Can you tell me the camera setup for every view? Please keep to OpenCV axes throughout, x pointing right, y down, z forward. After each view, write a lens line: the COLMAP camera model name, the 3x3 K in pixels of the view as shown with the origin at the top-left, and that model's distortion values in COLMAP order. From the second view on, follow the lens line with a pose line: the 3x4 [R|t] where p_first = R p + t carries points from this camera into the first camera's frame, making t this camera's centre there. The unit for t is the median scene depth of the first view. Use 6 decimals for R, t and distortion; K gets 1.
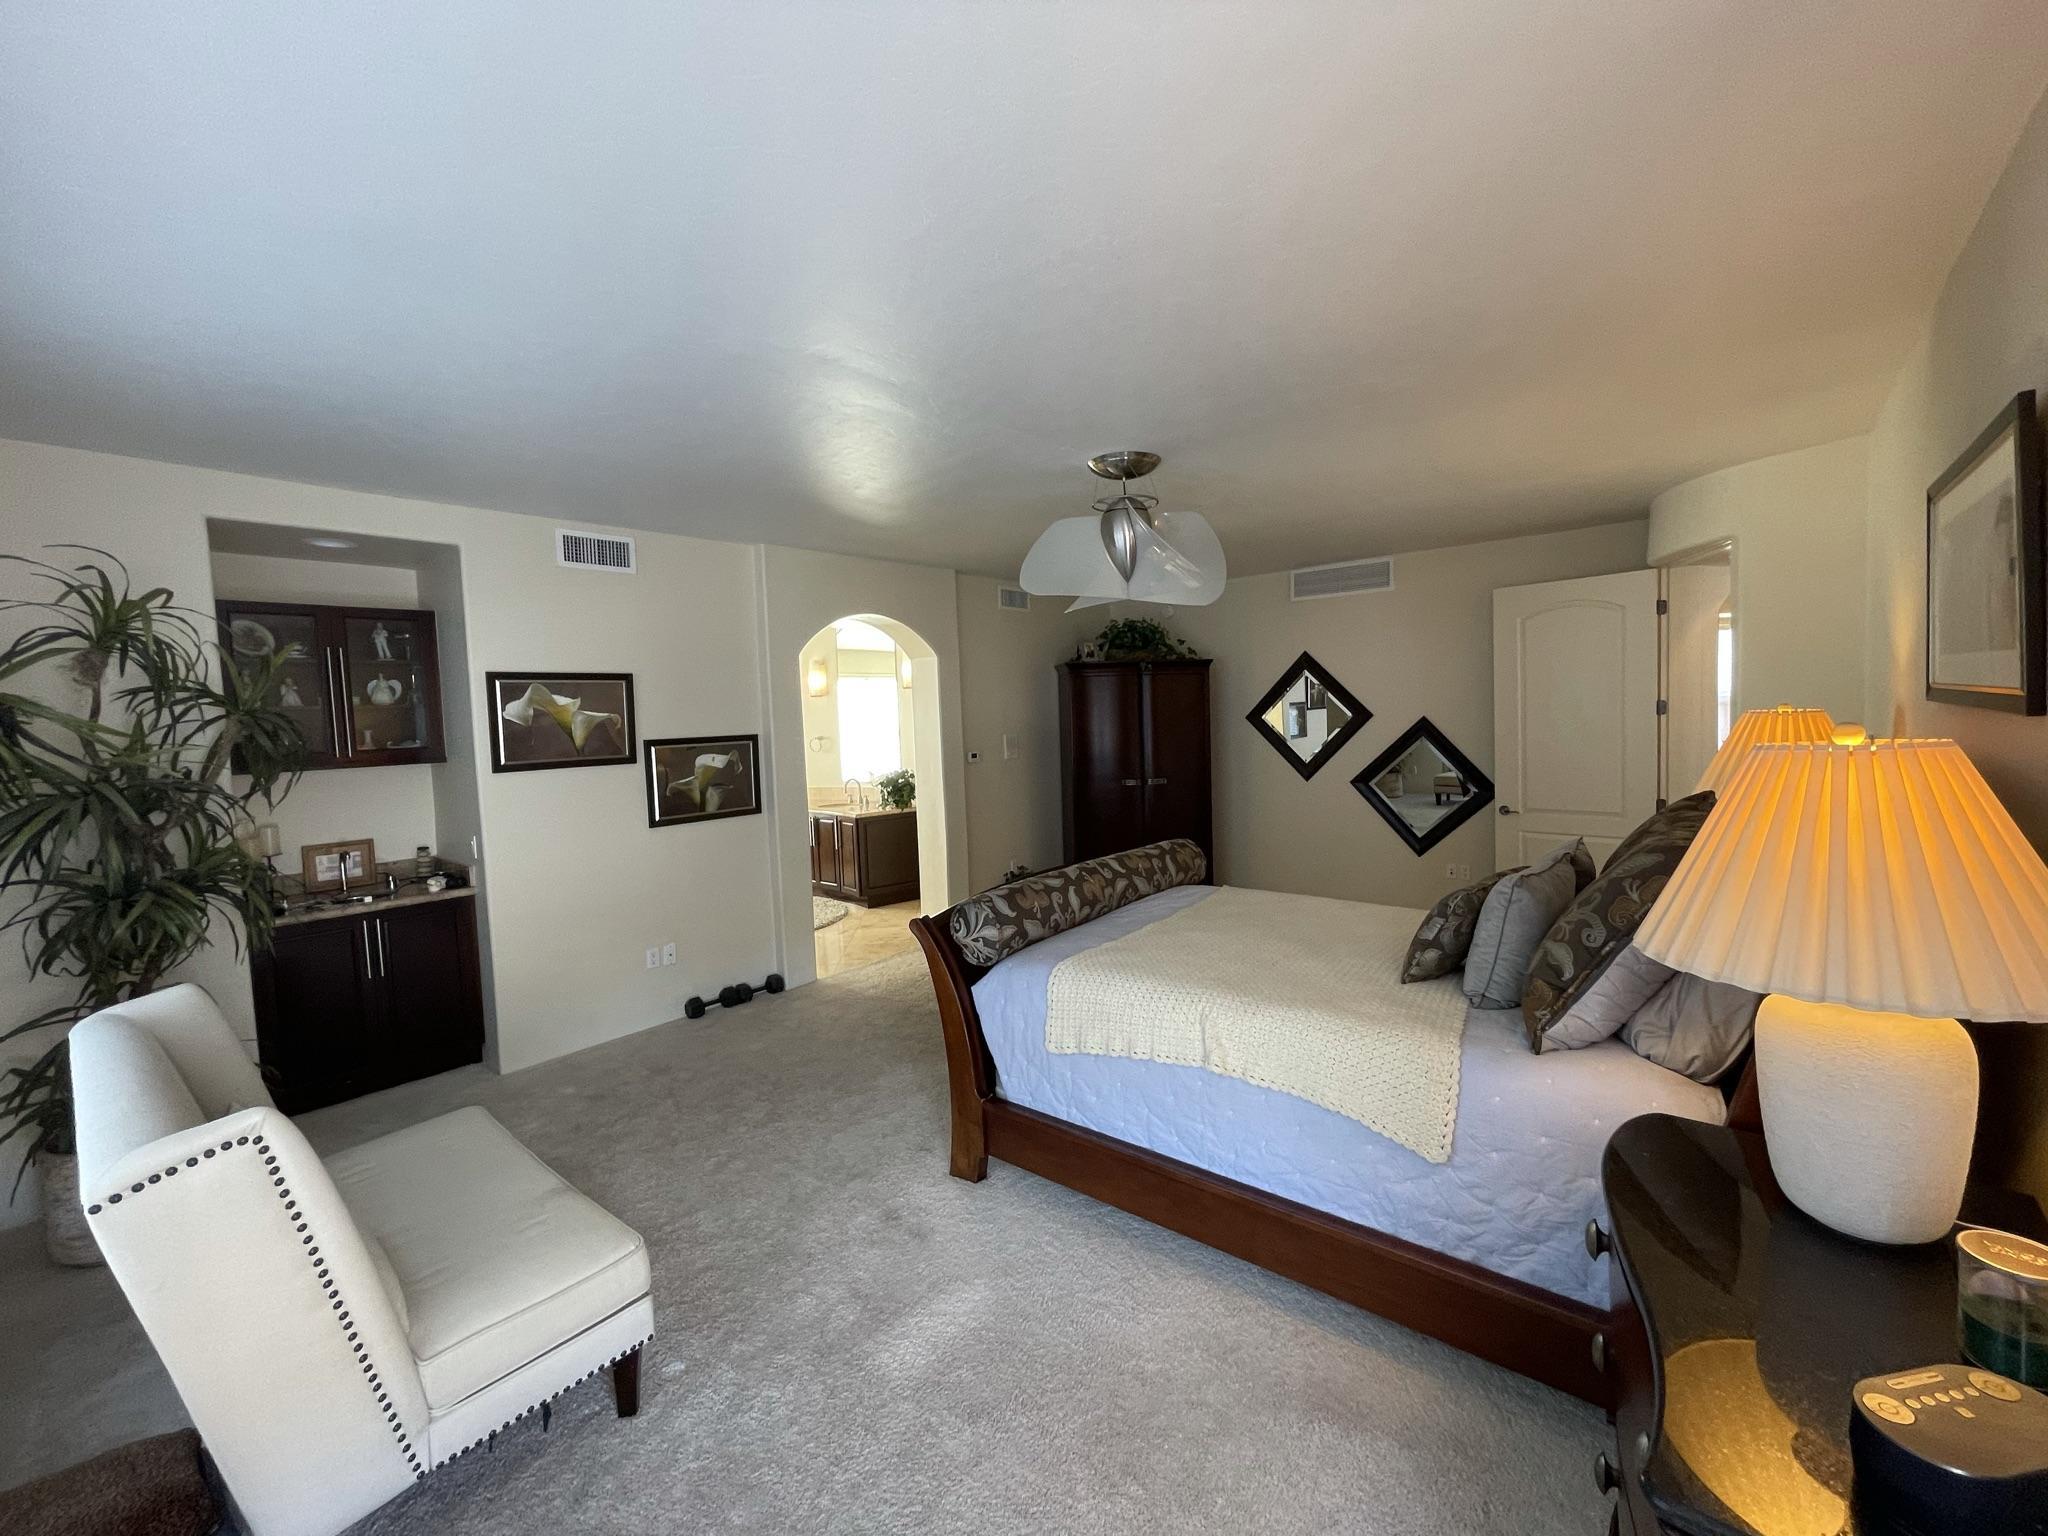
lens RADIAL K [[823.7, 0, 1022.0], [0, 823.7, 759.6], [0, 0, 1]] dist [0.000512, 0.000319]
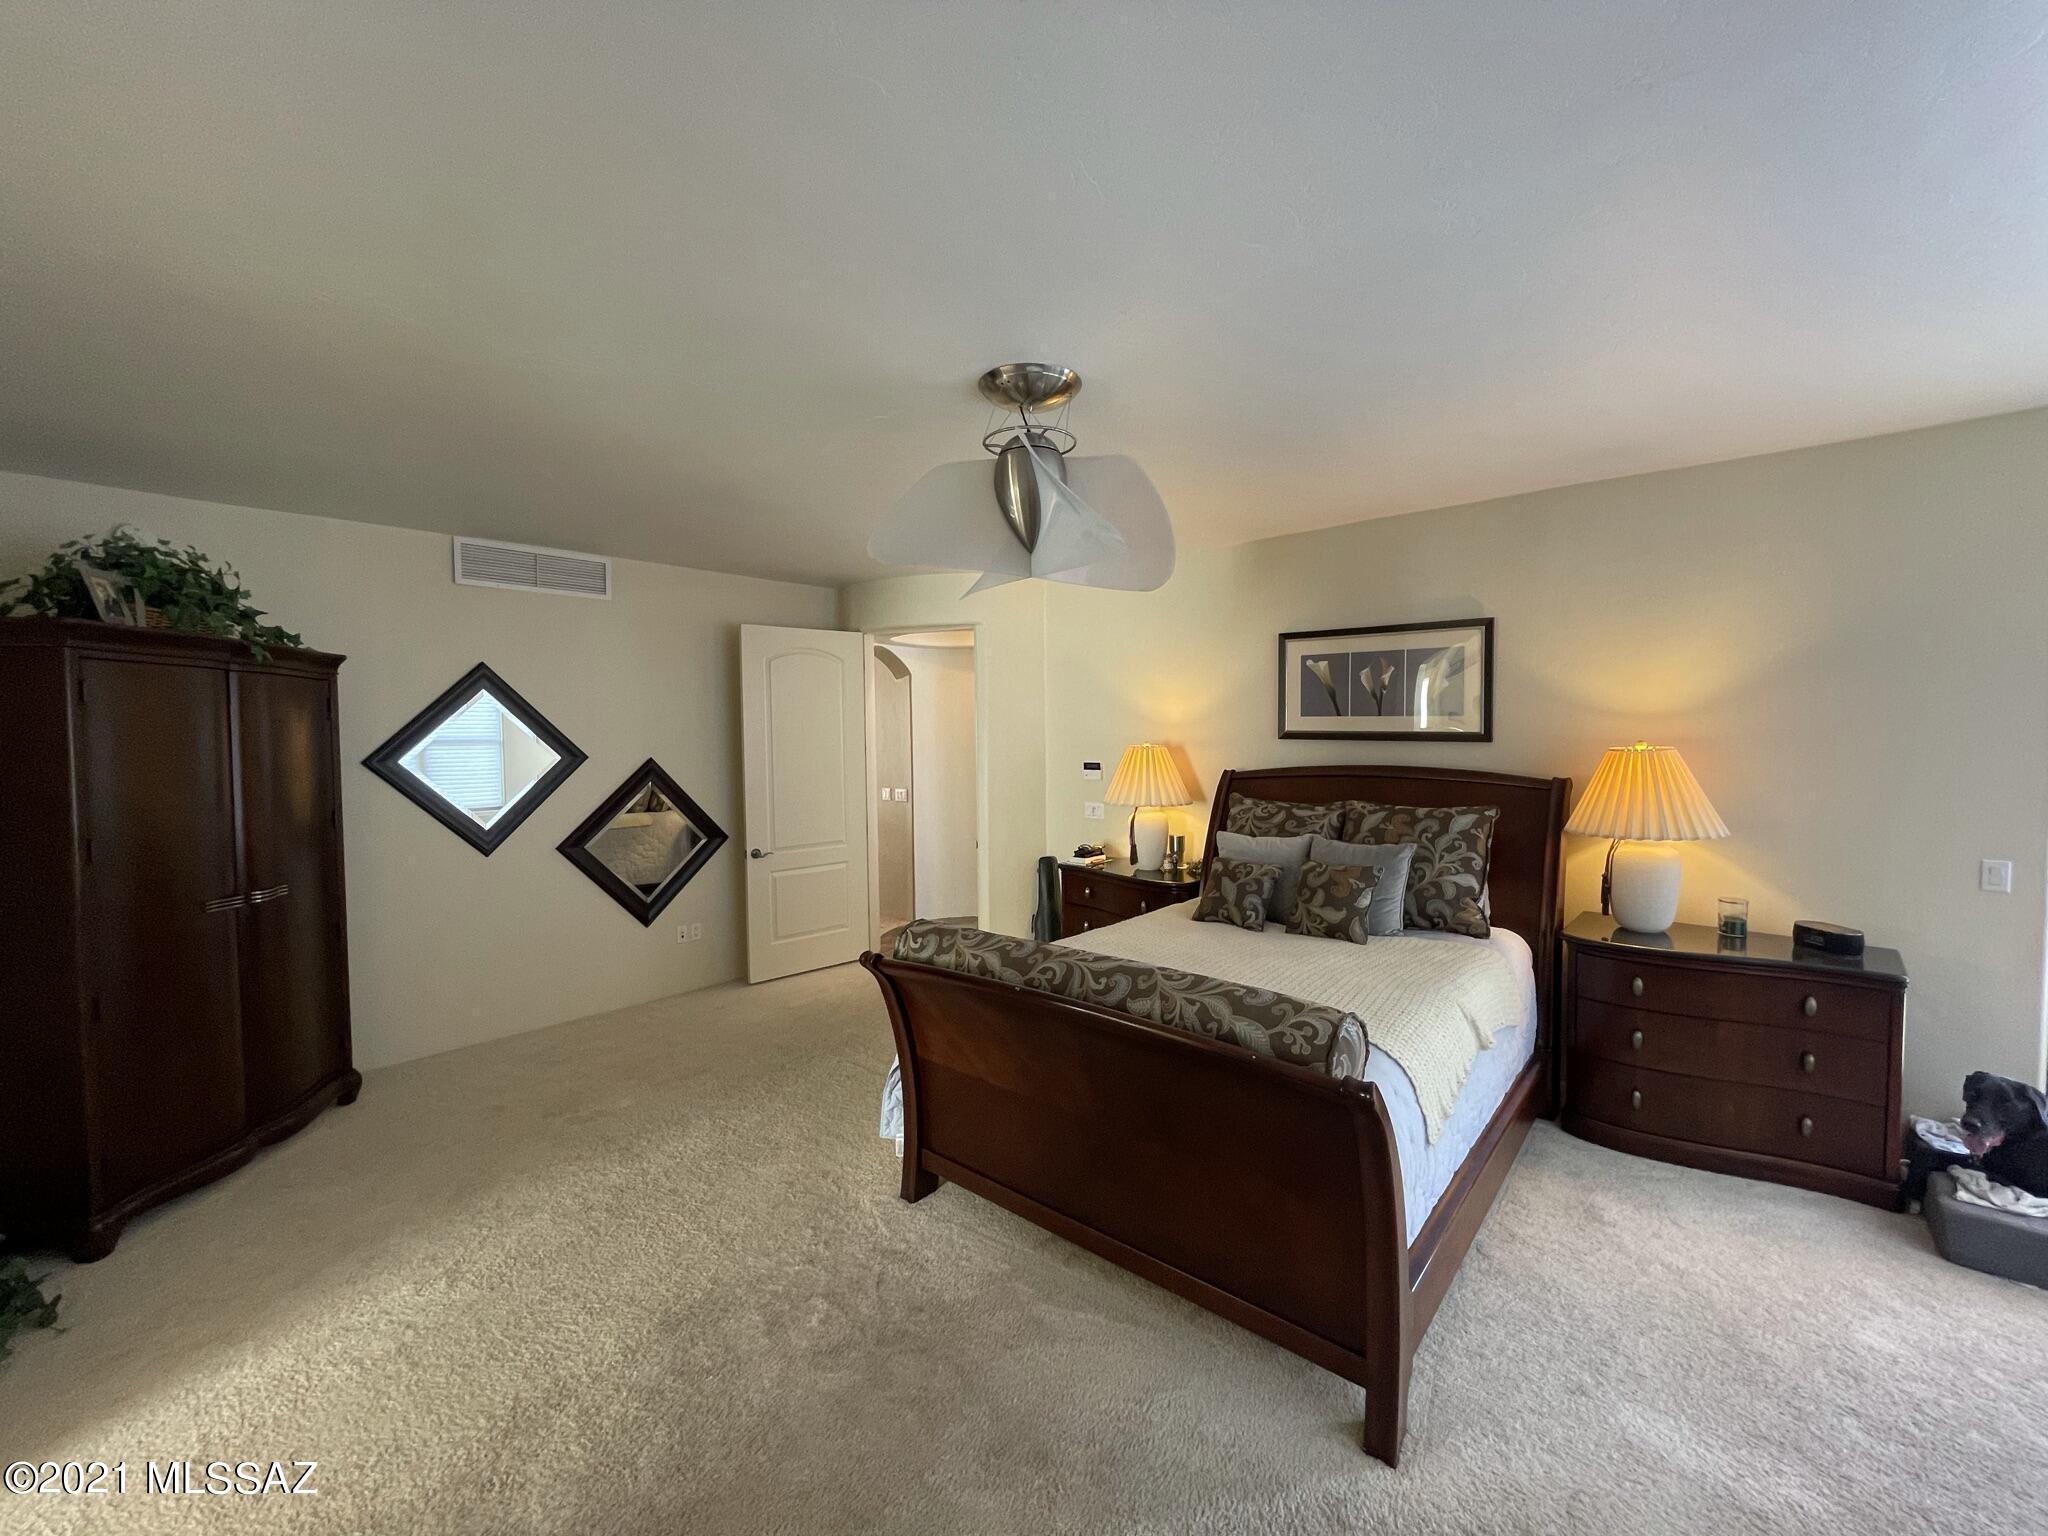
lens RADIAL K [[823.7, 0, 1022.0], [0, 823.7, 759.6], [0, 0, 1]] dist [0.000512, 0.000319]
pose [[0.013361, 0.001774, 0.999909, -0.327564], [0.072149, 0.997390, -0.002734, -0.021061], [-0.997304, 0.072179, 0.013199, 0.584131]]
